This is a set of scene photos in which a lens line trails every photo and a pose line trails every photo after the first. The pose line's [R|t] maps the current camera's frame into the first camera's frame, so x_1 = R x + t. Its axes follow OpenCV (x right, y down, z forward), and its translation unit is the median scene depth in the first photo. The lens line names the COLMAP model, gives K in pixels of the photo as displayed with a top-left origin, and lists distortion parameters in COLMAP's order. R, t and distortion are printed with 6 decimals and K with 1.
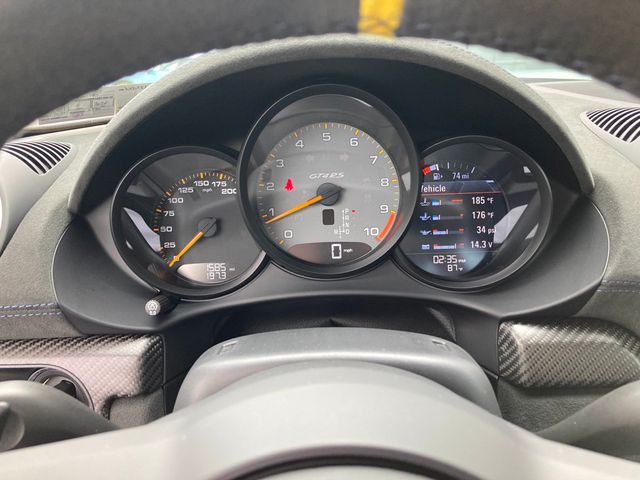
lens RADIAL K [[527.1, 0, 316.5], [0, 527.1, 235.1], [0, 0, 1]] dist [0.013240, -0.001212]
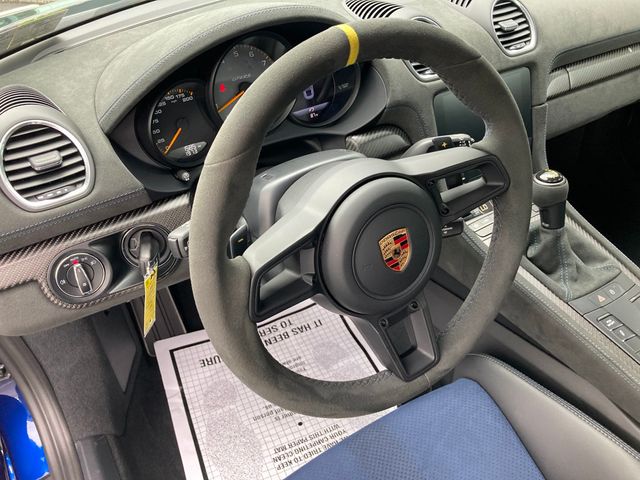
lens RADIAL K [[527.1, 0, 315.6], [0, 527.1, 239.6], [0, 0, 1]] dist [0.013240, -0.001212]
pose [[0.844348, -0.326072, 0.425151, -0.715403], [0.184562, 0.921936, 0.340546, -0.177911], [-0.503005, -0.209072, 0.838615, -0.701925]]
